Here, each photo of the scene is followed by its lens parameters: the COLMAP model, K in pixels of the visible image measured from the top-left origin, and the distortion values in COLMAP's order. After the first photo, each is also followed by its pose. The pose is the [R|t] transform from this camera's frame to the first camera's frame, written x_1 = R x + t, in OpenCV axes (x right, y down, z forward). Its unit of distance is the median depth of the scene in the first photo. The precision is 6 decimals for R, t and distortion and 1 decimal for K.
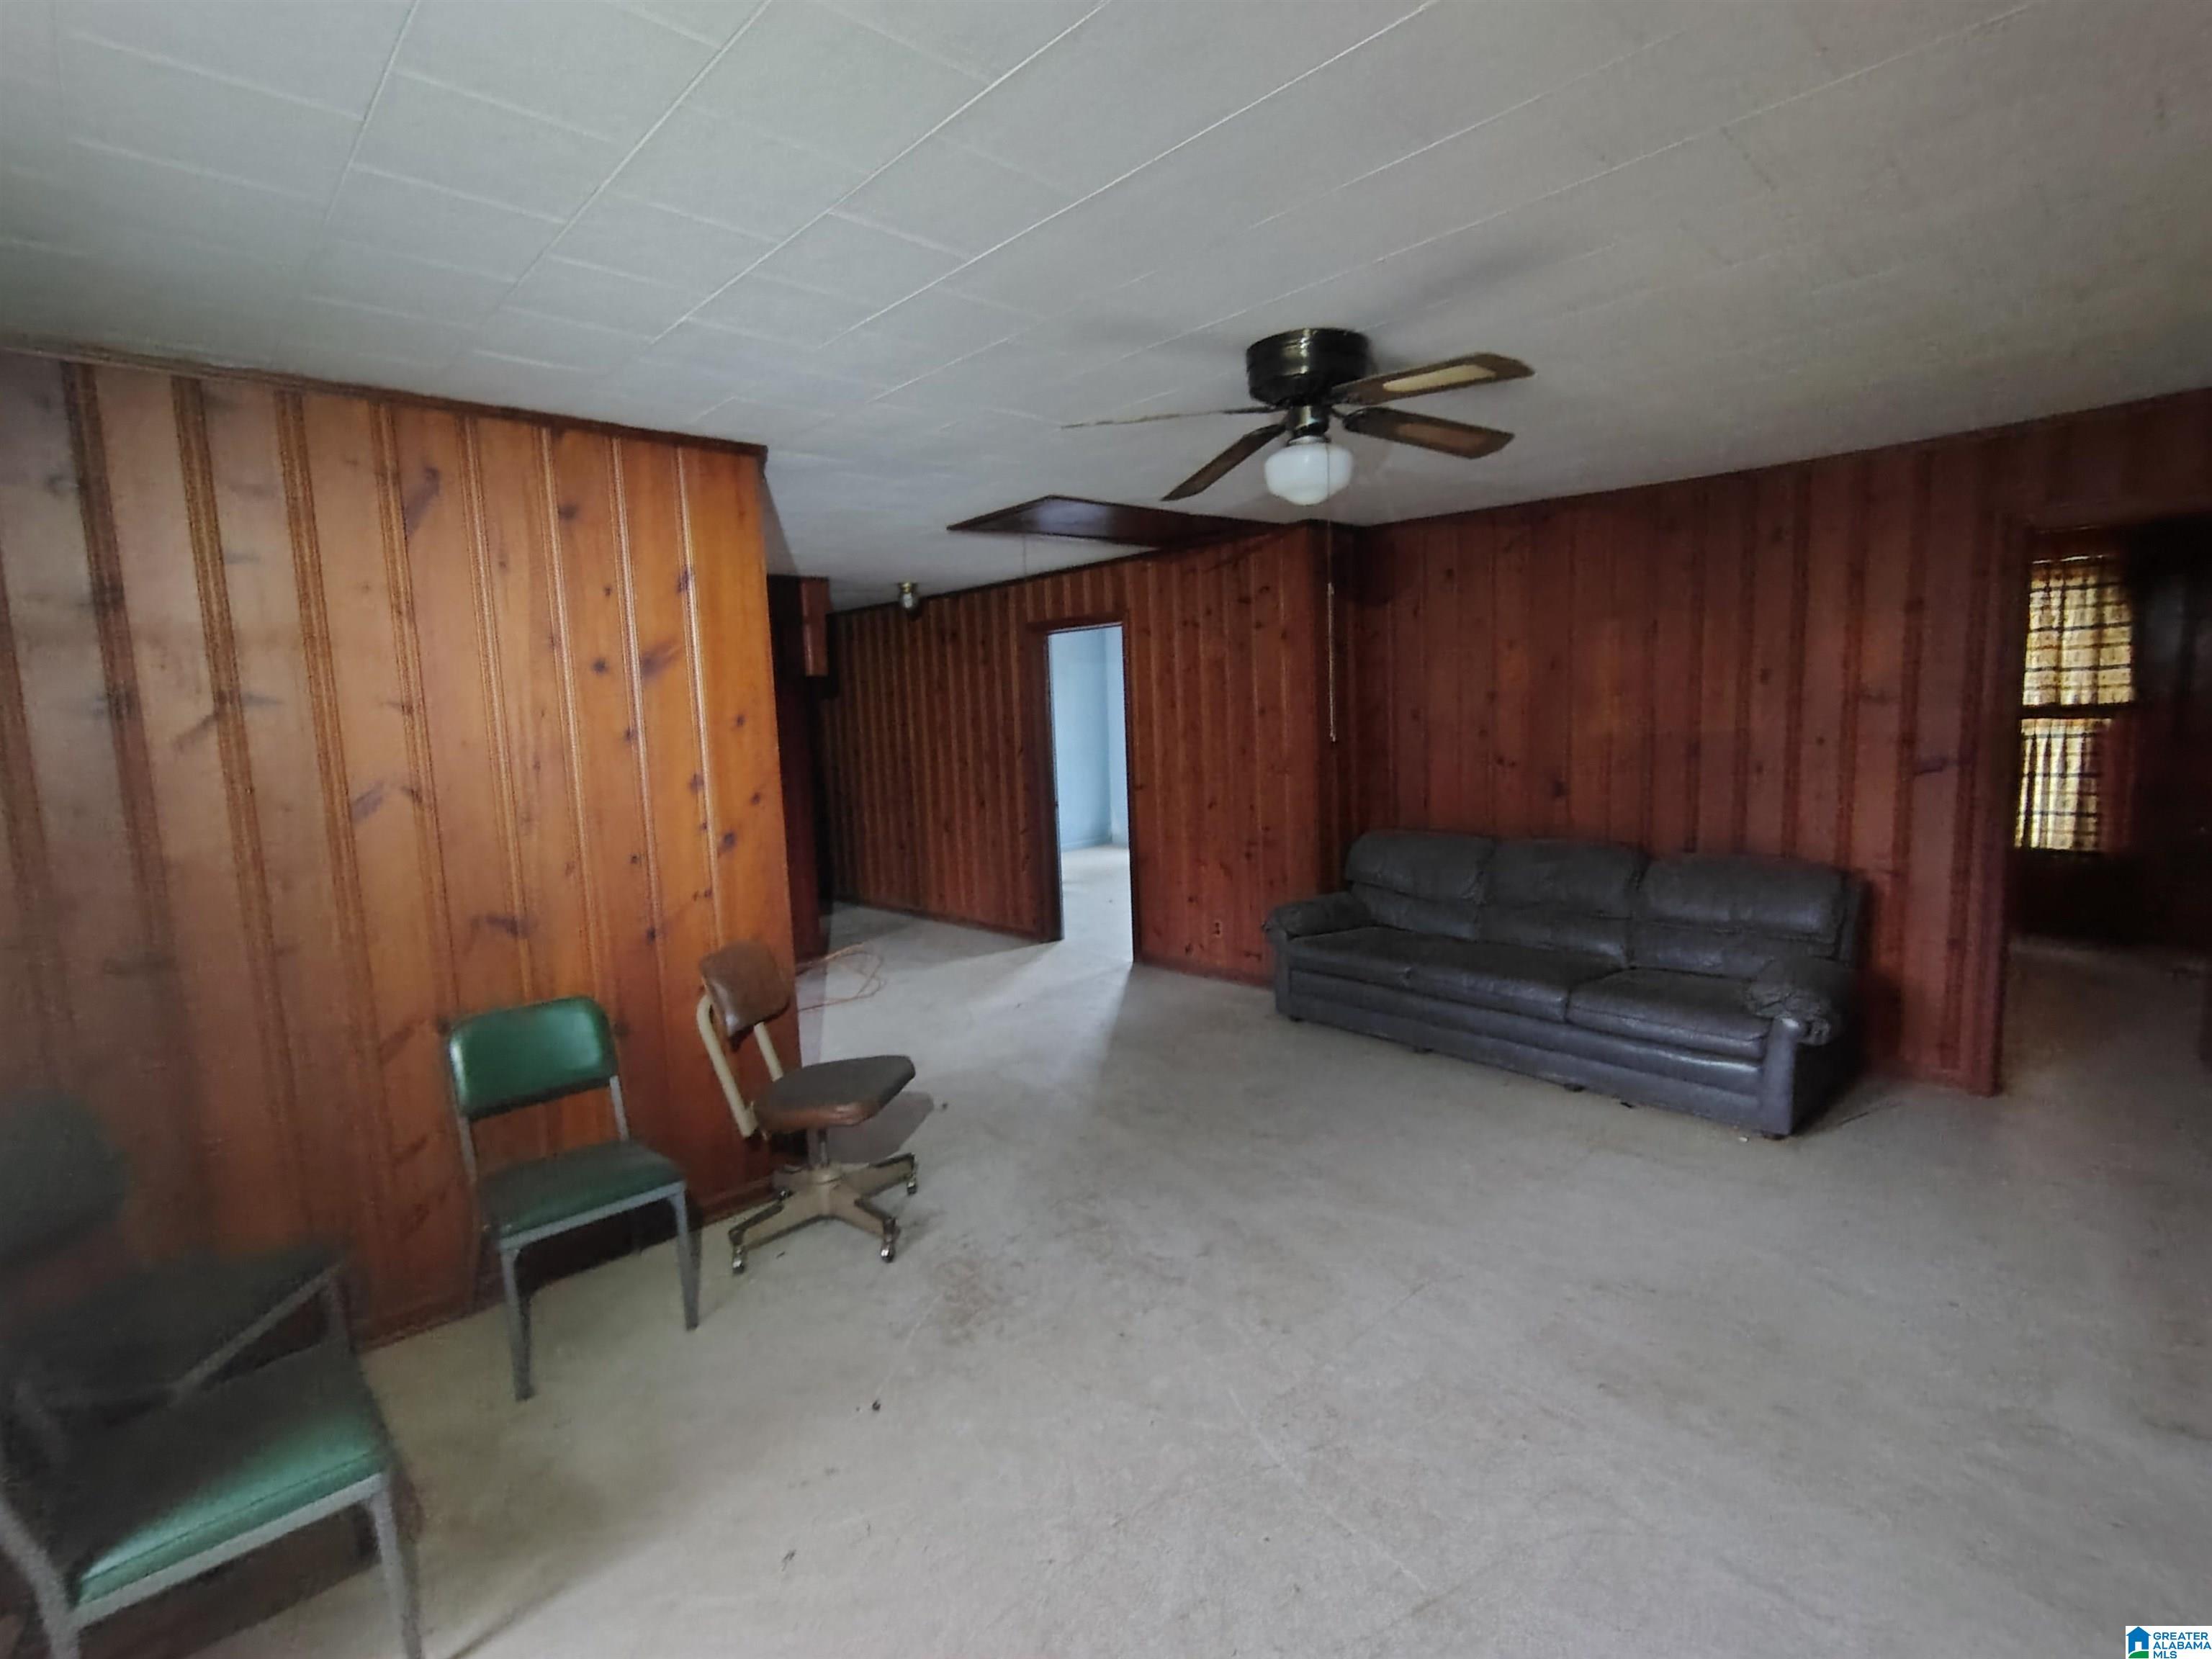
lens RADIAL K [[1027.2, 0, 1106.0], [0, 1027.2, 829.5], [0, 0, 1]] dist [-0.019314, 0.017287]
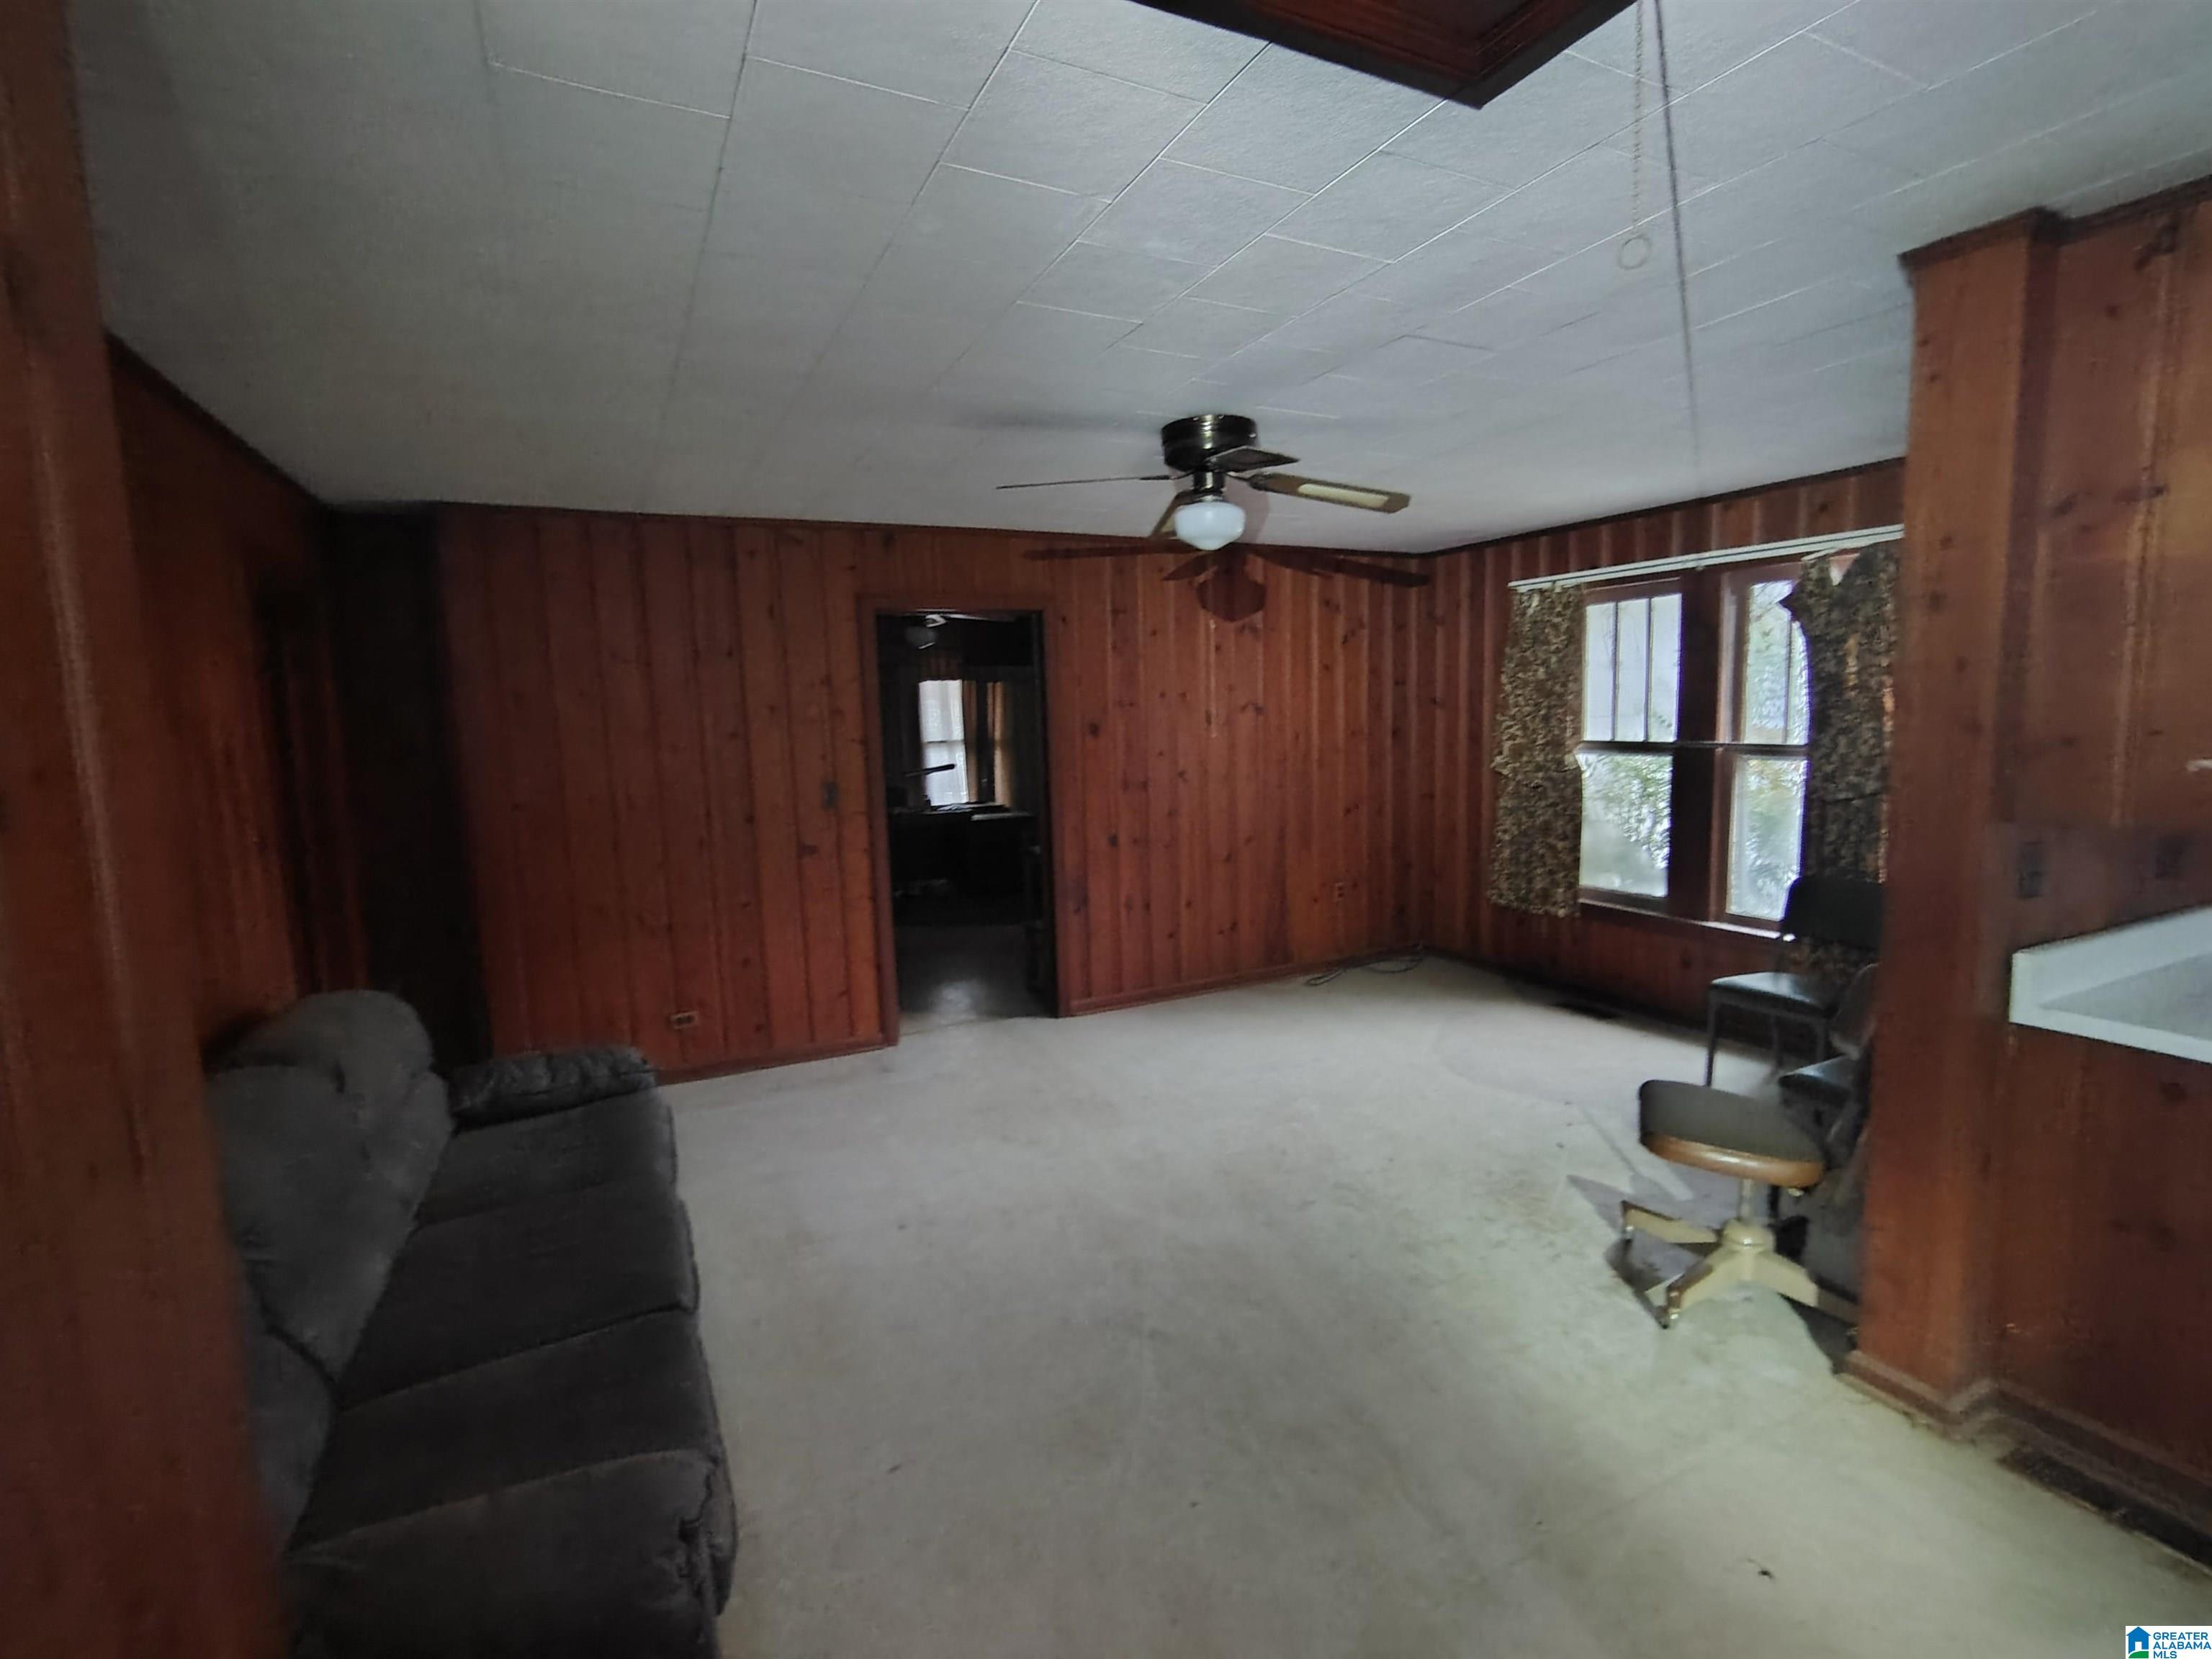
lens RADIAL K [[1030.2, 0, 1108.1], [0, 1030.2, 830.8], [0, 0, 1]] dist [-0.005444, -0.000784]
pose [[-0.953010, 0.032329, 0.301208, -0.045087], [0.100193, 0.971971, 0.212684, -0.229466], [-0.285889, 0.232869, -0.929537, 1.988807]]
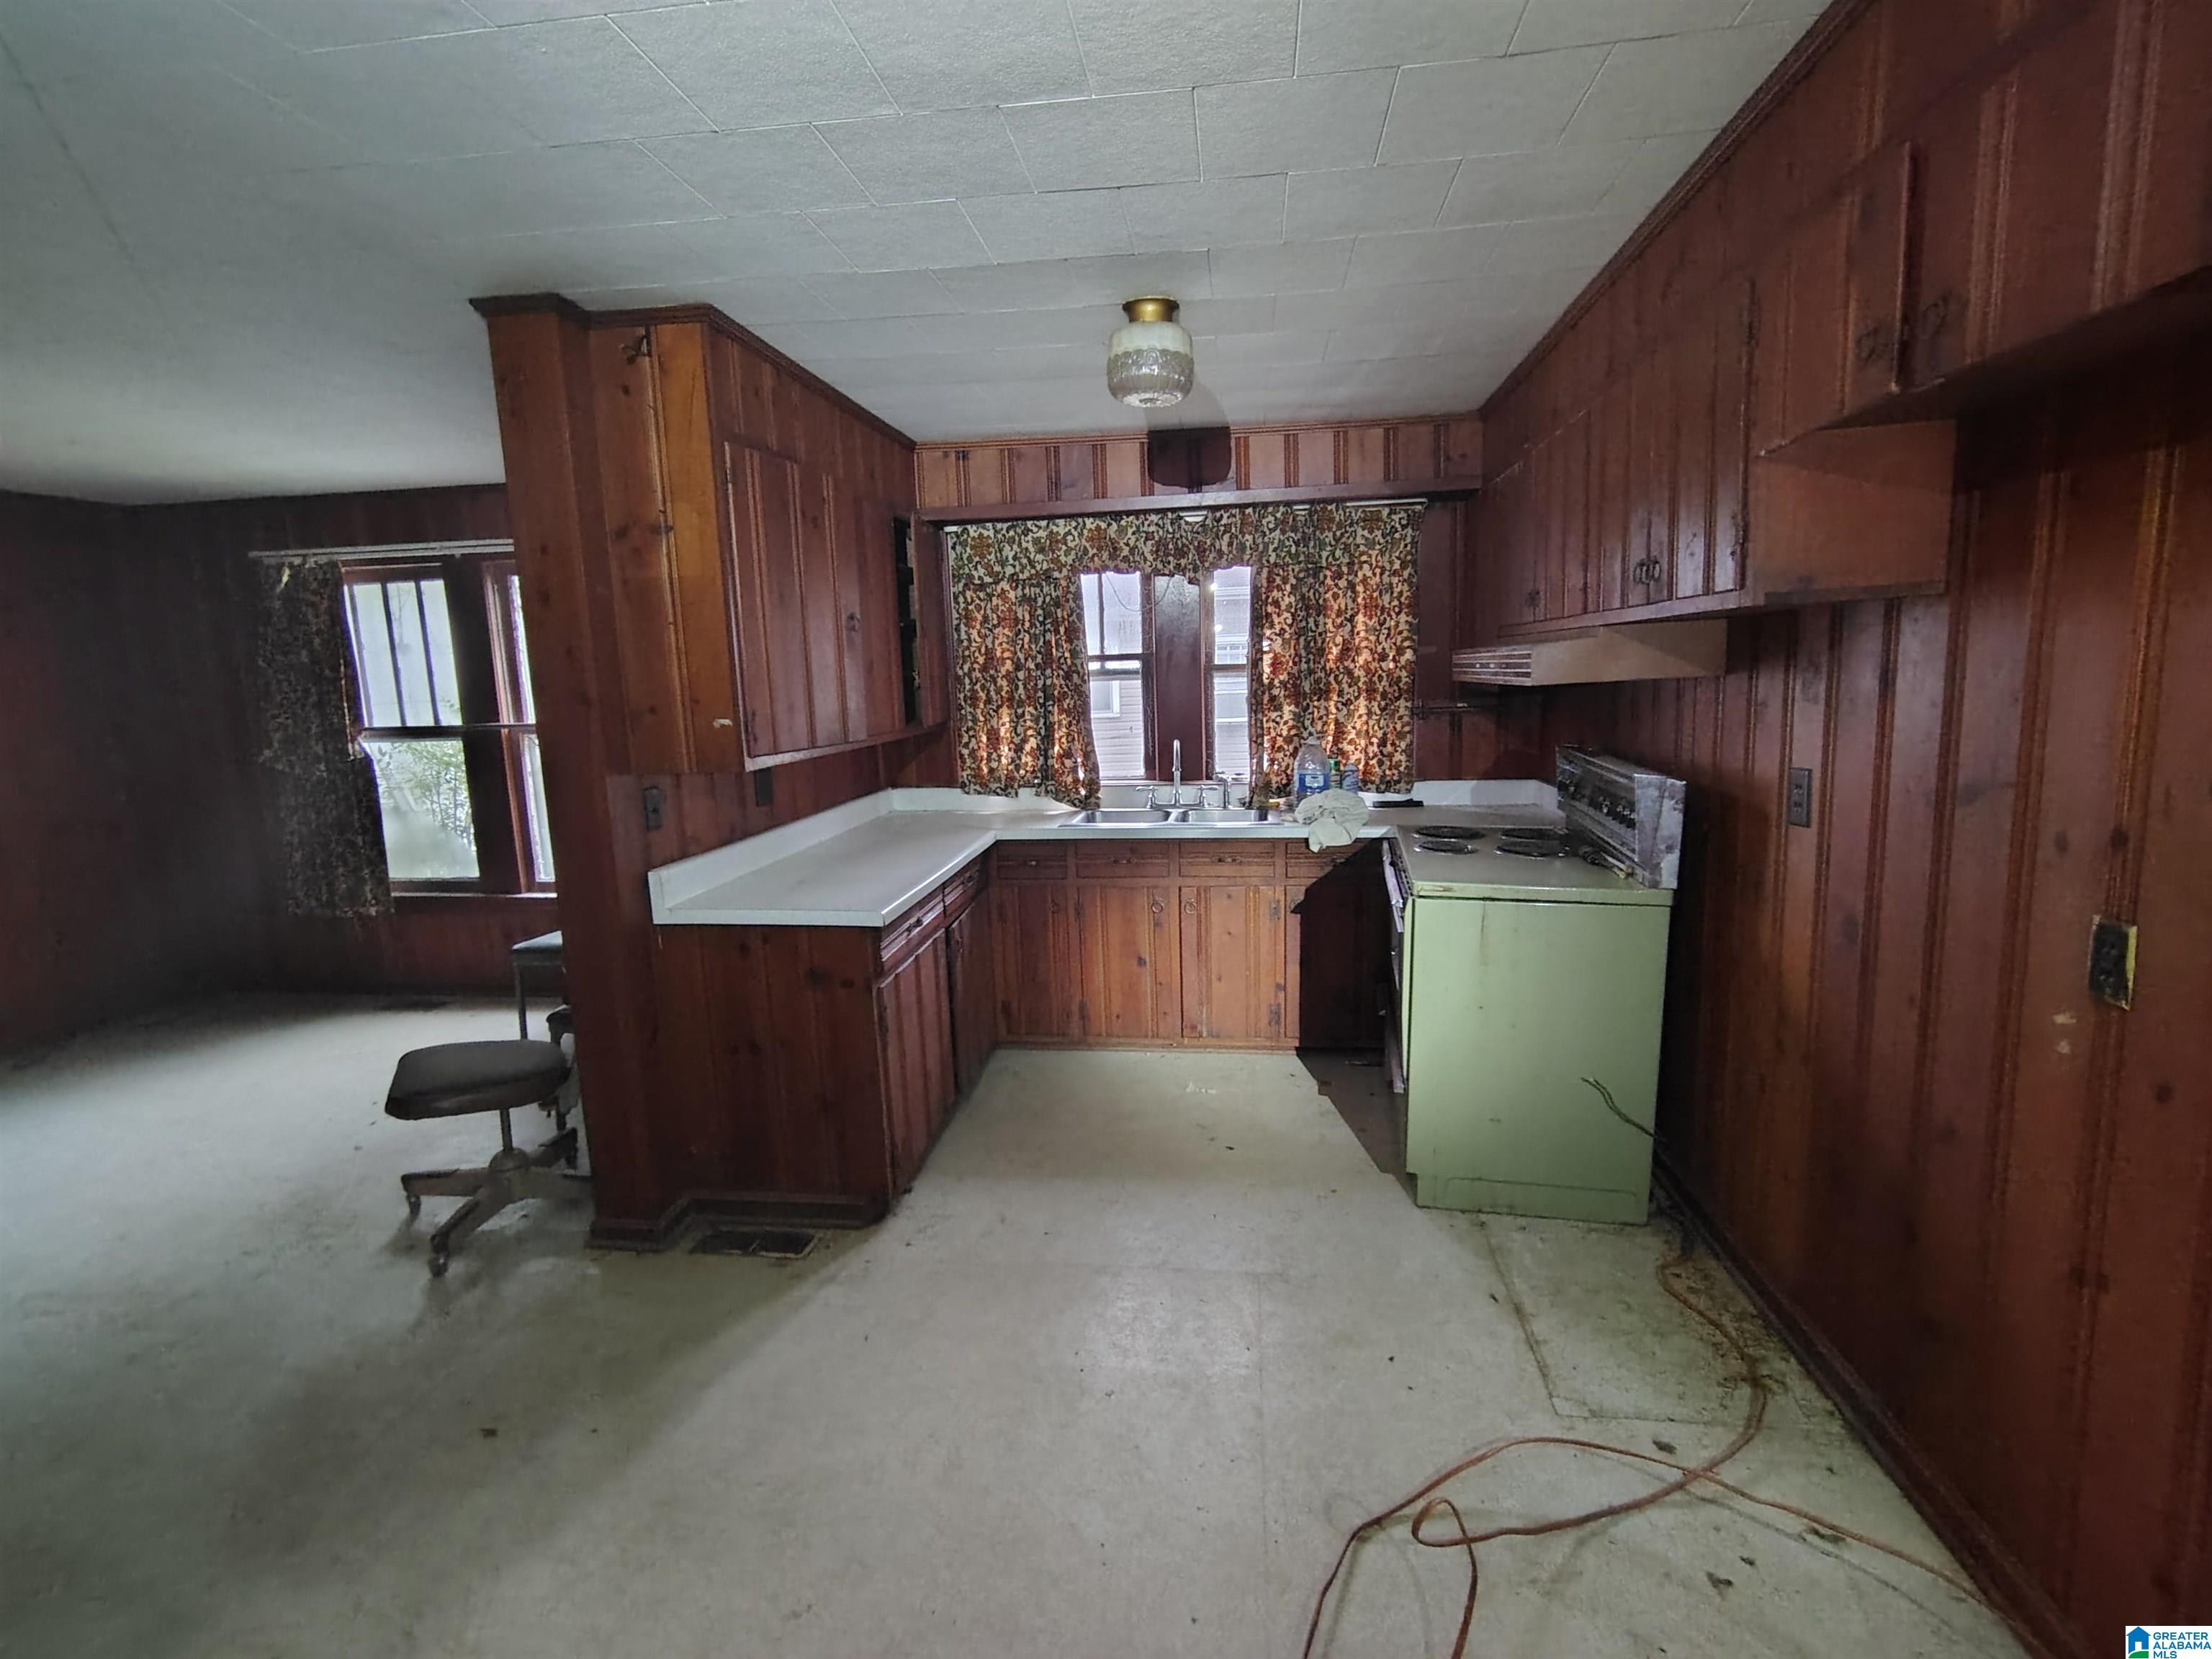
lens RADIAL K [[1030.2, 0, 1108.1], [0, 1030.2, 830.8], [0, 0, 1]] dist [-0.005444, -0.000784]
pose [[-0.778683, 0.163185, -0.605825, -0.192985], [-0.009484, 0.962413, 0.271425, -0.227072], [0.627346, 0.217100, -0.747867, 2.122068]]
